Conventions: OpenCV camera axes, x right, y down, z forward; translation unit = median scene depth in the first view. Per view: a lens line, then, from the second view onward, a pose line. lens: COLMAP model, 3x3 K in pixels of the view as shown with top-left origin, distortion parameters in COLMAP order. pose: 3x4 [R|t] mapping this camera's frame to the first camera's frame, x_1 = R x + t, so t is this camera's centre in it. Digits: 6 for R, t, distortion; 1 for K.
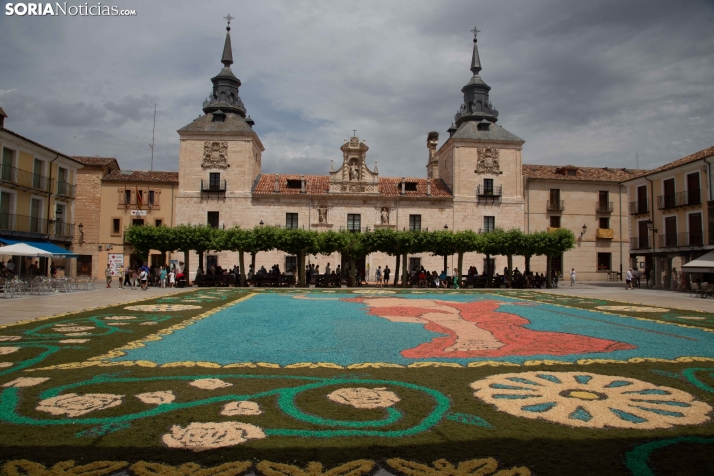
lens RADIAL K [[499.6, 0, 367.1], [0, 499.6, 237.6], [0, 0, 1]] dist [-0.134868, 0.088939]
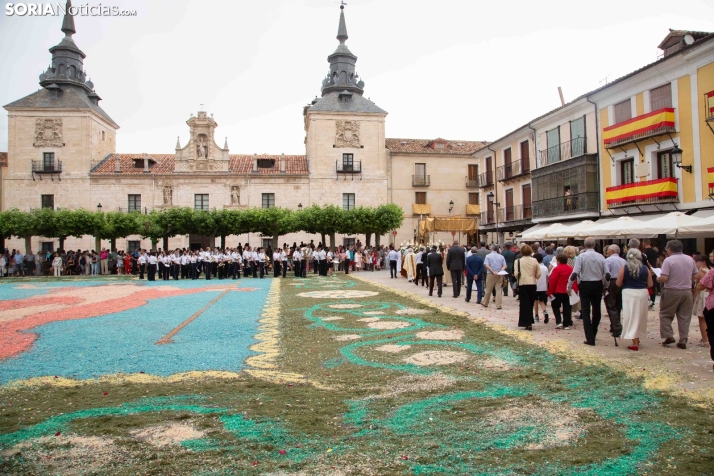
lens RADIAL K [[499.6, 0, 367.1], [0, 499.6, 237.6], [0, 0, 1]] dist [-0.134868, 0.088939]
pose [[0.996219, -0.023354, 0.083684, 0.201910], [0.020379, 0.999135, 0.036238, 0.007499], [-0.084458, -0.034395, 0.995833, 0.052079]]
